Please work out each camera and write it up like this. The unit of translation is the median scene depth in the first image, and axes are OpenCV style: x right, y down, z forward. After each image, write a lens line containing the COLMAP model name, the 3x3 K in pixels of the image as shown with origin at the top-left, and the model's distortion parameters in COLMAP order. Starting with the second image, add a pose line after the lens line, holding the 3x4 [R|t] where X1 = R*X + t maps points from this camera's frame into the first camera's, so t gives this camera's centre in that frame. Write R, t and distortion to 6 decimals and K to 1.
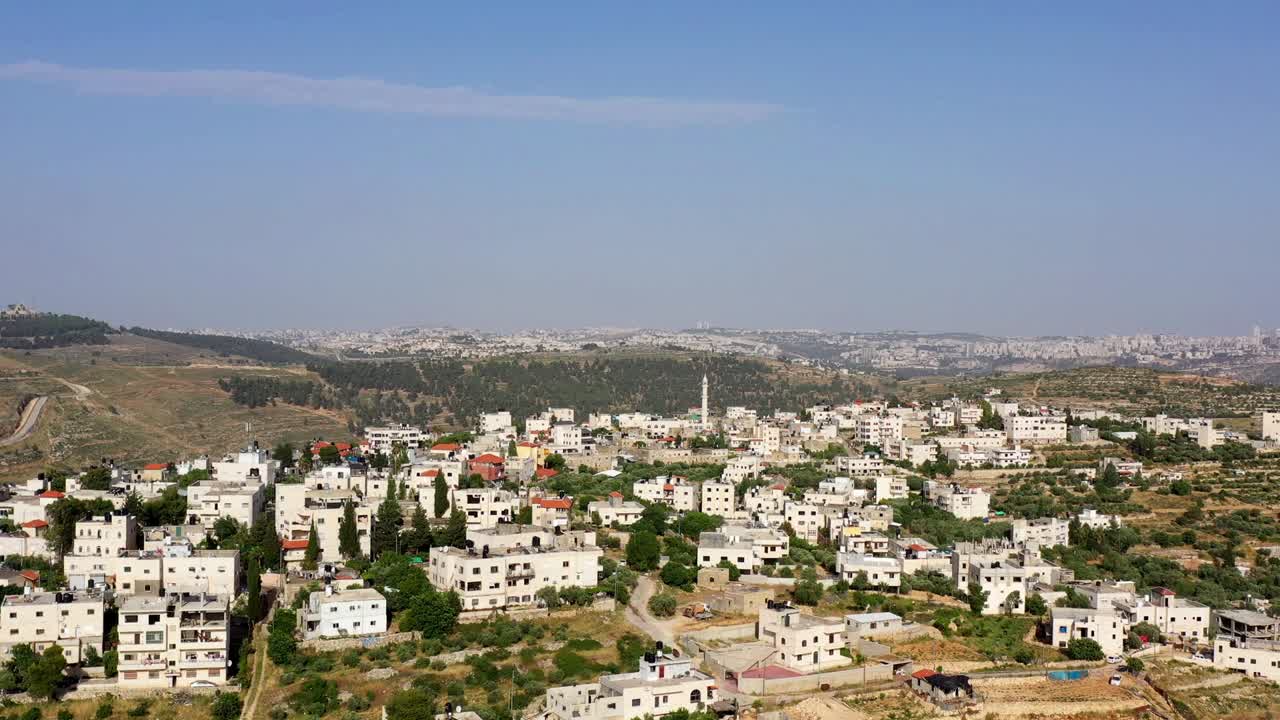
lens RADIAL K [[1420.8, 0, 640.0], [0, 1420.8, 360.0], [0, 0, 1]] dist [-0.003419, -0.004618]
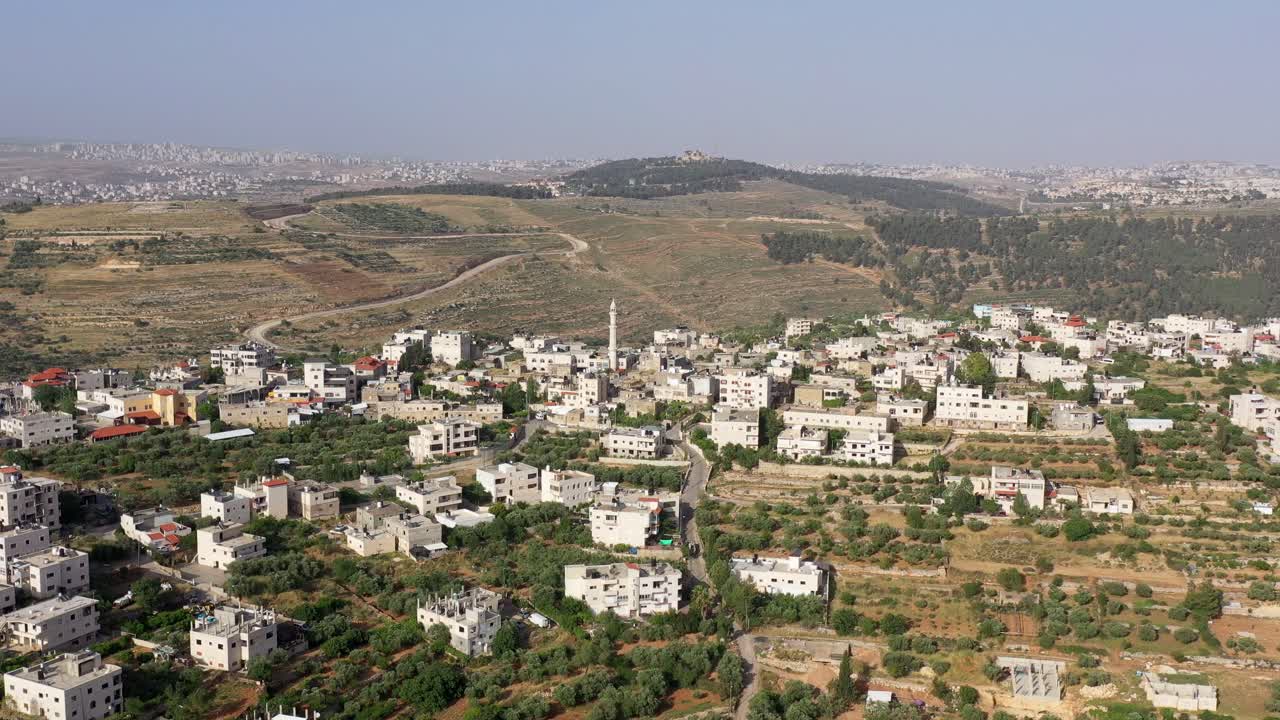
lens RADIAL K [[1420.8, 0, 640.0], [0, 1420.8, 360.0], [0, 0, 1]] dist [-0.003419, -0.004618]
pose [[0.843972, 0.070790, -0.531696, 0.162135], [-0.007288, 0.992675, 0.120597, -0.017516], [0.536338, -0.097905, 0.838305, 0.110680]]
